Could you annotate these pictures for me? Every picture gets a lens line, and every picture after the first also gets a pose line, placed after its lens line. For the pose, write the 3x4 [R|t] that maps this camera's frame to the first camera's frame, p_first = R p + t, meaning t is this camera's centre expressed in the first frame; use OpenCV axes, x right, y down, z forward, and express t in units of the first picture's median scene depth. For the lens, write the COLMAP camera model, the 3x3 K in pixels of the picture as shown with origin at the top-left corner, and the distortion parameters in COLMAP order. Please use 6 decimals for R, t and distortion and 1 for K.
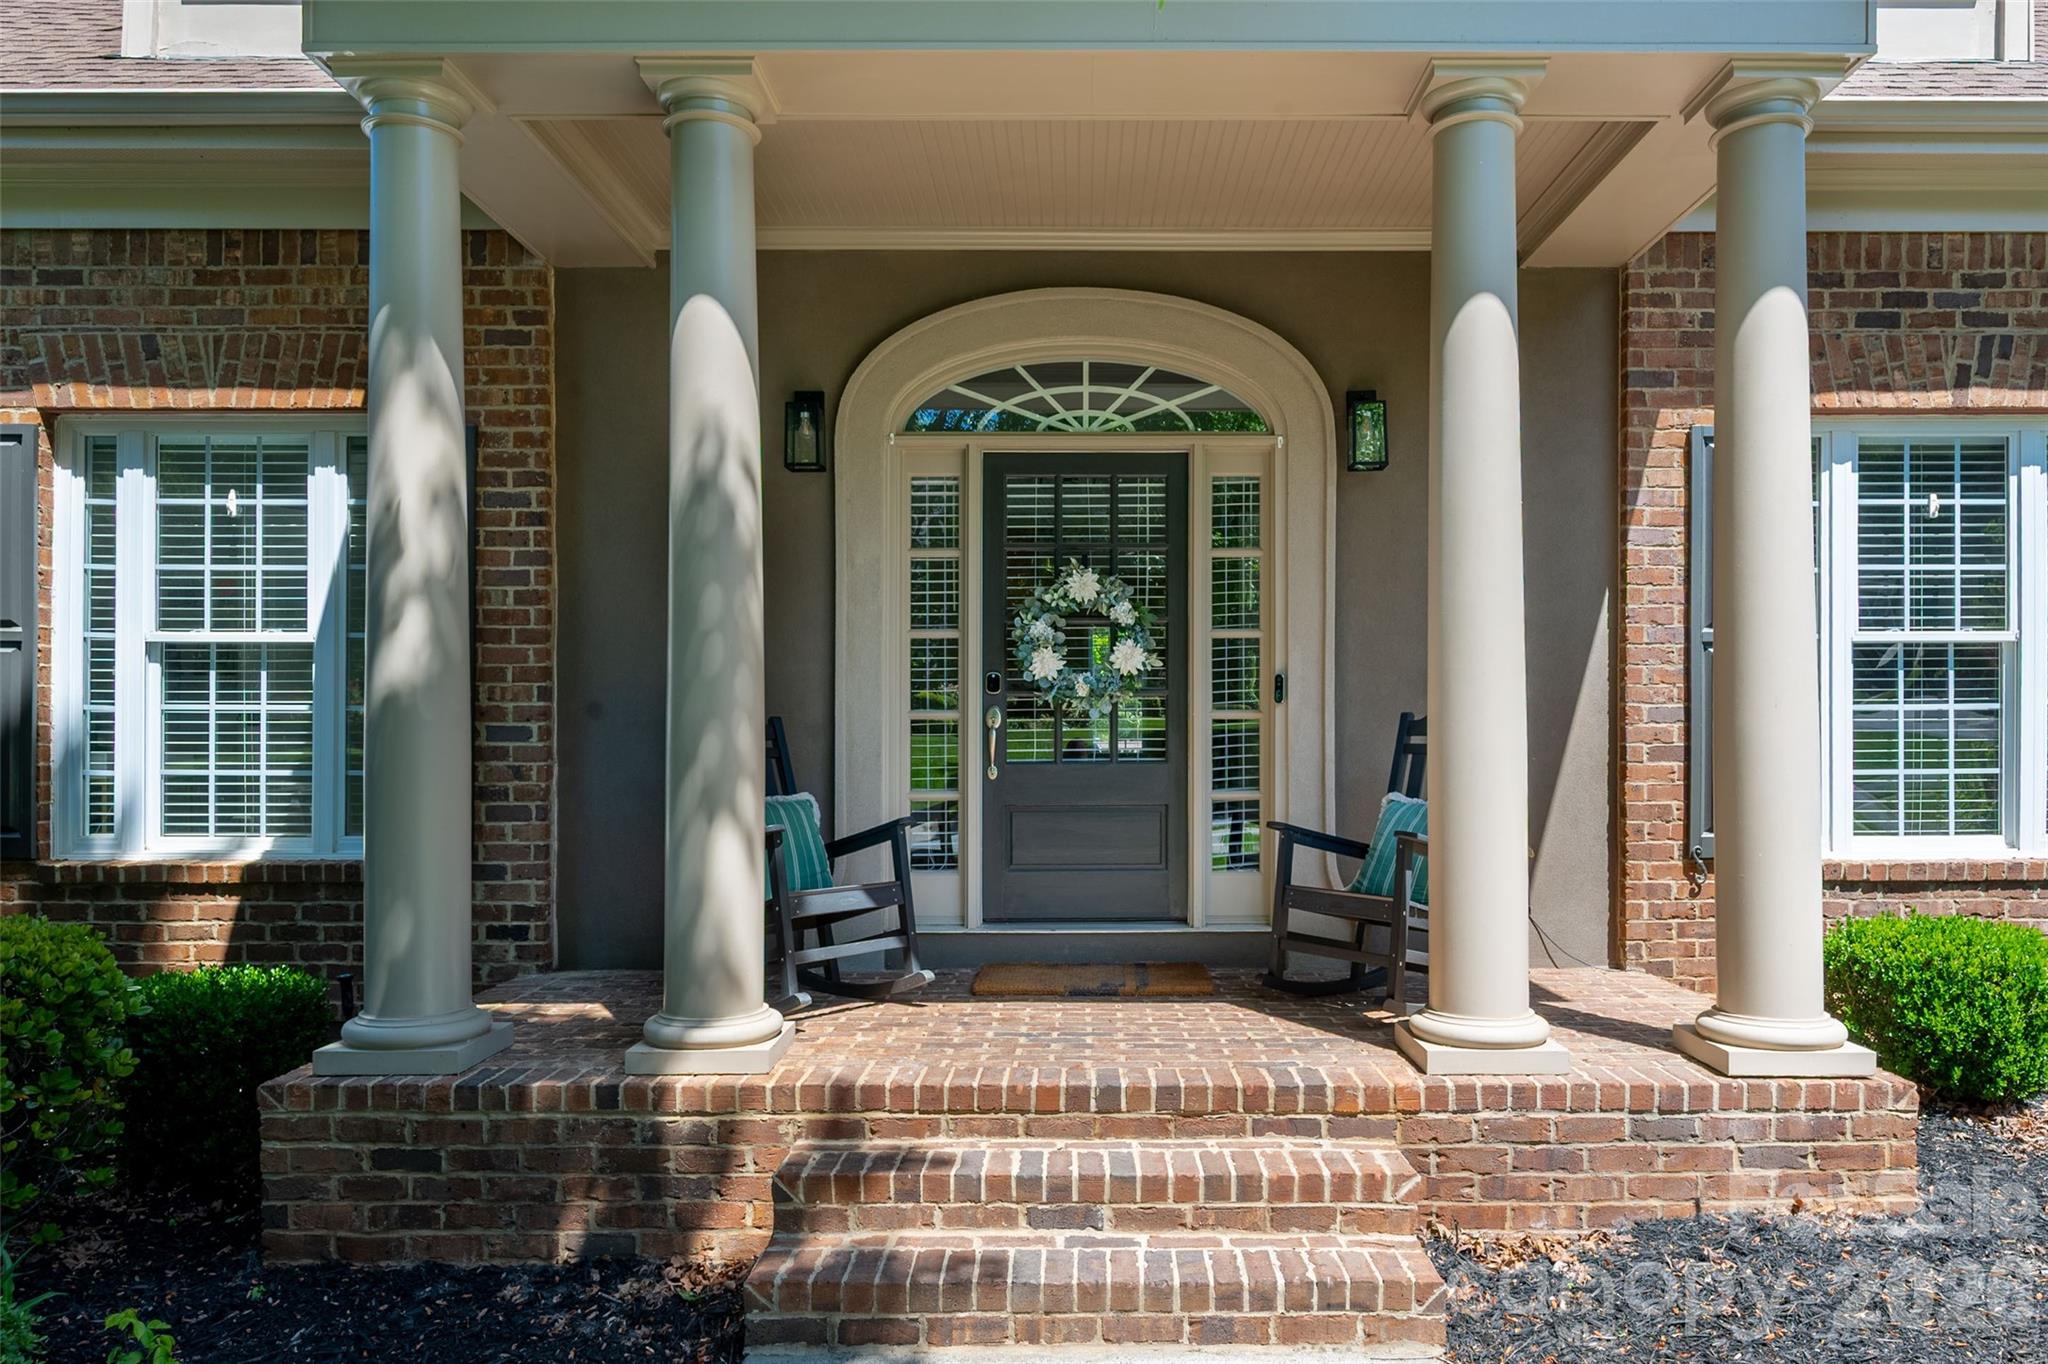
lens RADIAL K [[1370.5, 0, 1085.9], [0, 1370.5, 752.9], [0, 0, 1]] dist [0.009421, 0.007578]
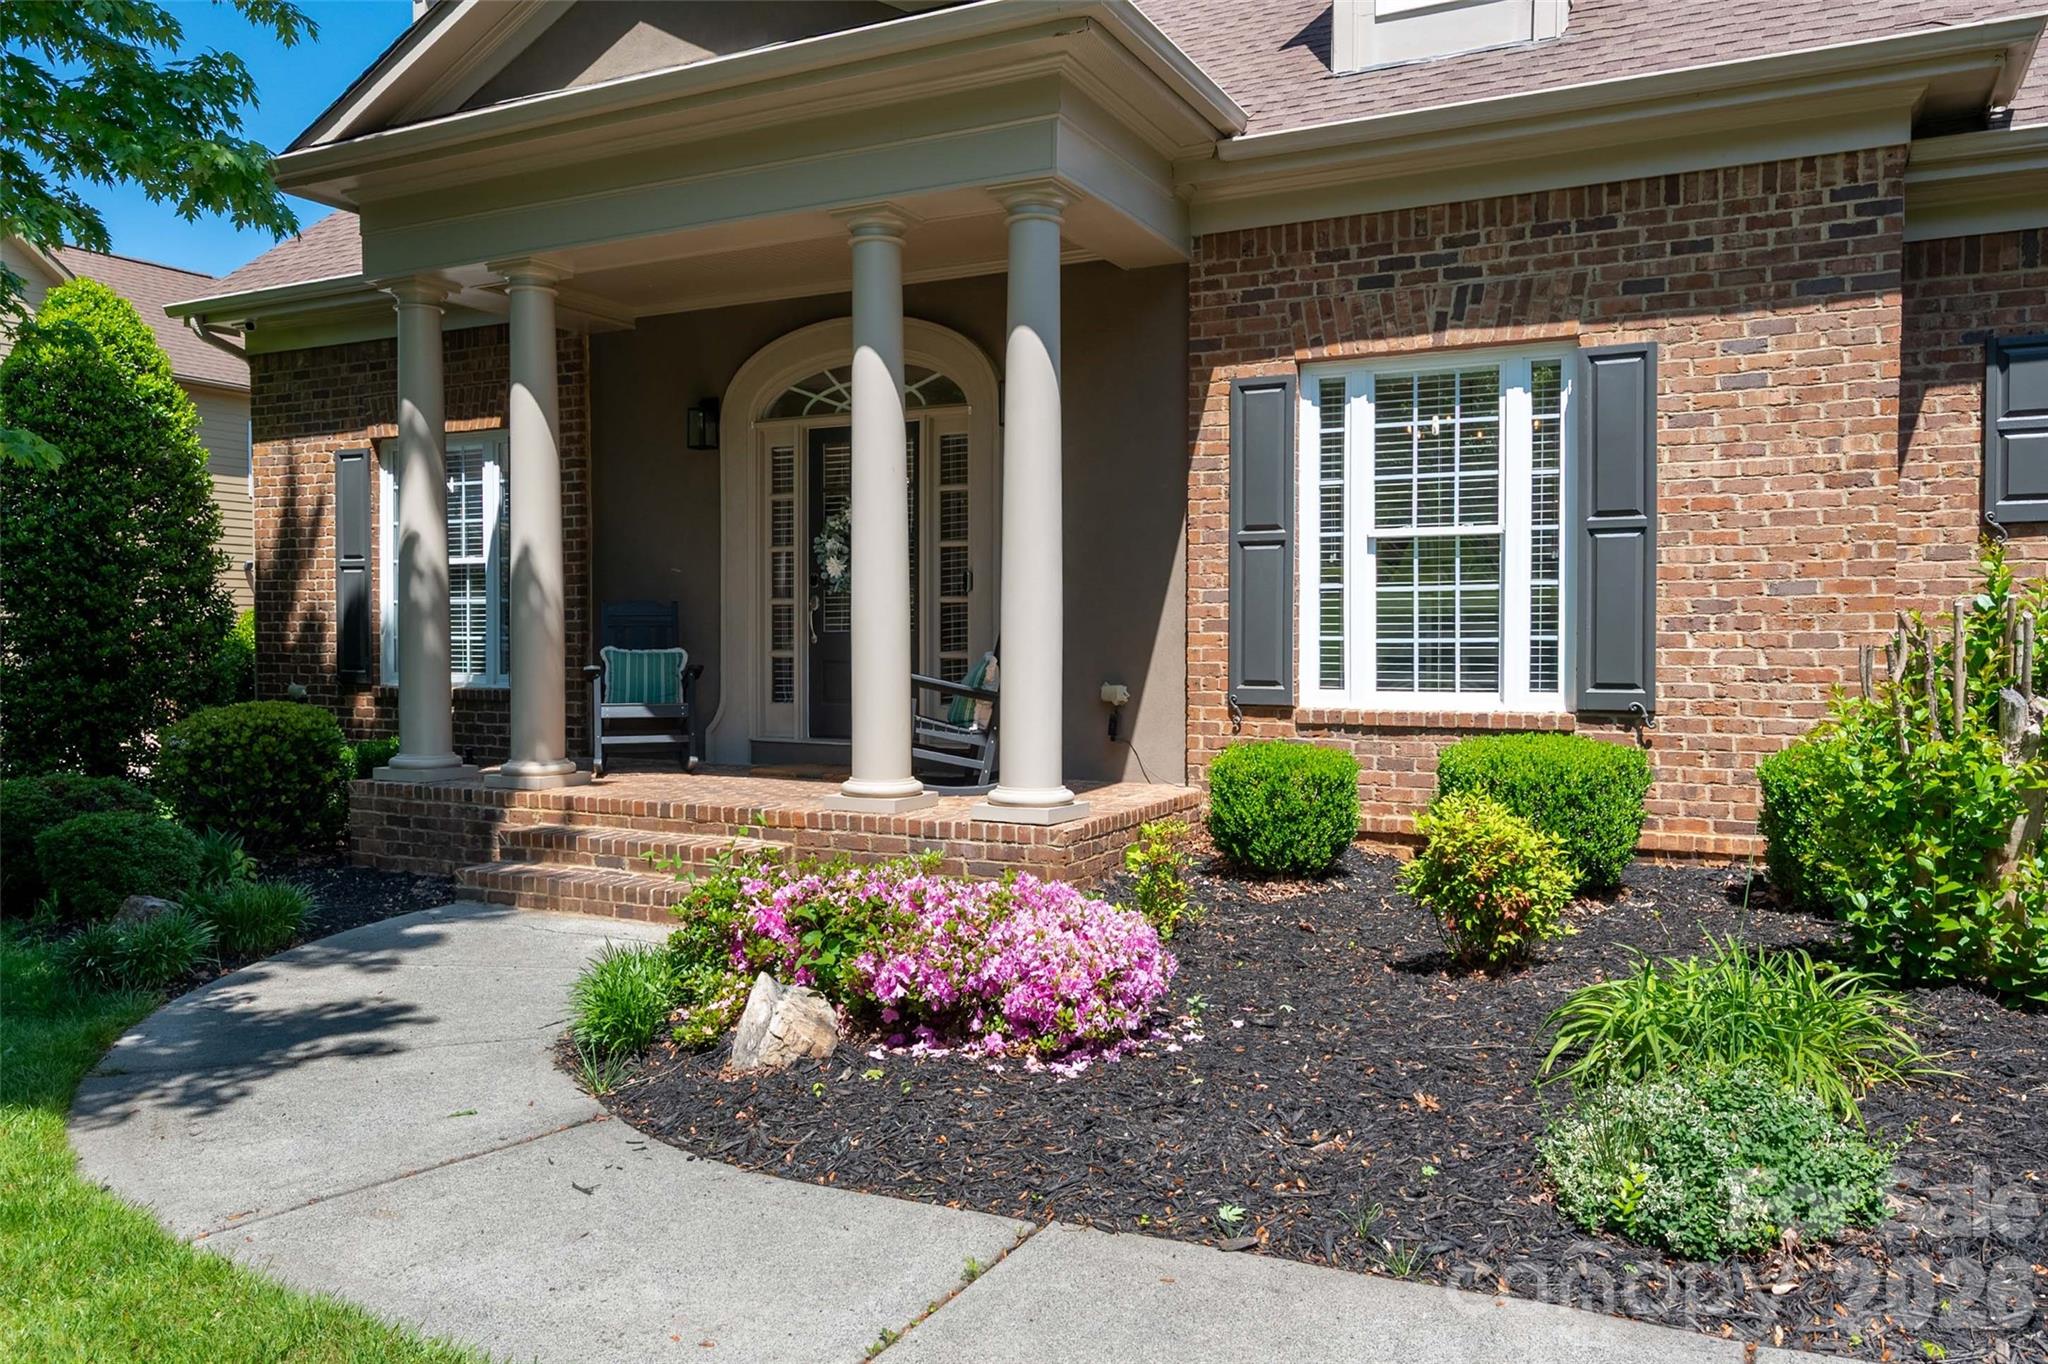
lens RADIAL K [[1518.1, 0, 1017.3], [0, 1518.1, 665.7], [0, 0, 1]] dist [0.053042, 0.008376]
pose [[0.882602, 0.011421, -0.469982, 0.948065], [-0.001243, 0.999758, 0.021961, 0.007079], [0.470119, -0.018799, 0.882403, -0.398161]]
